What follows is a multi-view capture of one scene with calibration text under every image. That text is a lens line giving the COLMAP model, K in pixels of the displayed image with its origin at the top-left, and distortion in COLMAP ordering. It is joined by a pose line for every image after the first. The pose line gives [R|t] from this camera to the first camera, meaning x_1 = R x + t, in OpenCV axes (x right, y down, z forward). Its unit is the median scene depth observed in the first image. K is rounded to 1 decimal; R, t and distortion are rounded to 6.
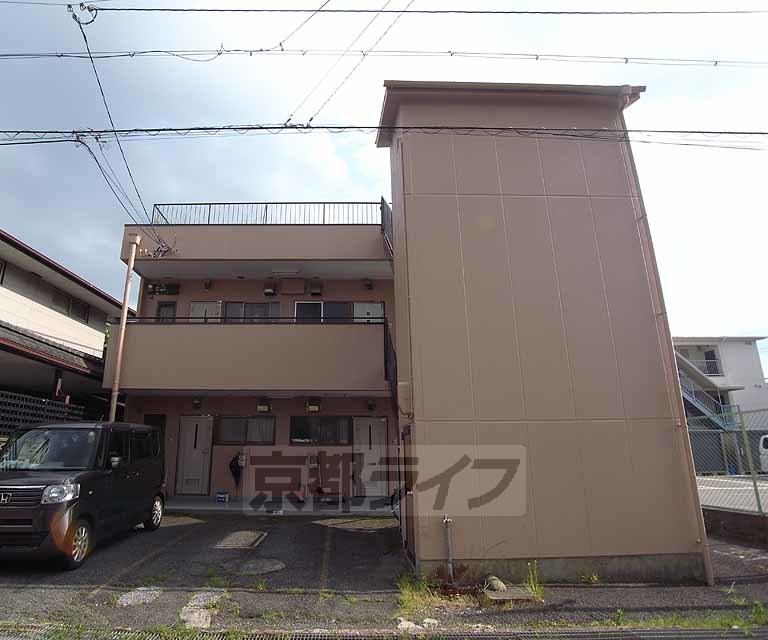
lens RADIAL K [[476.1, 0, 384.0], [0, 476.1, 320.0], [0, 0, 1]] dist [-0.005226, -0.002368]
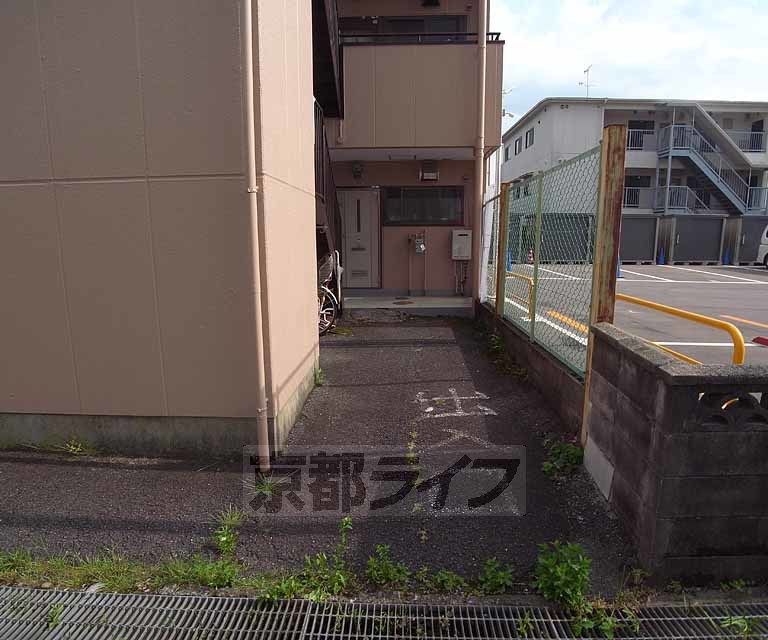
lens RADIAL K [[476.1, 0, 384.0], [0, 476.1, 320.0], [0, 0, 1]] dist [-0.005226, -0.002368]
pose [[0.997580, 0.024845, -0.064932, 0.112079], [0.005762, 0.901207, 0.433350, 0.020086], [0.069284, -0.432675, 0.898884, 0.075326]]
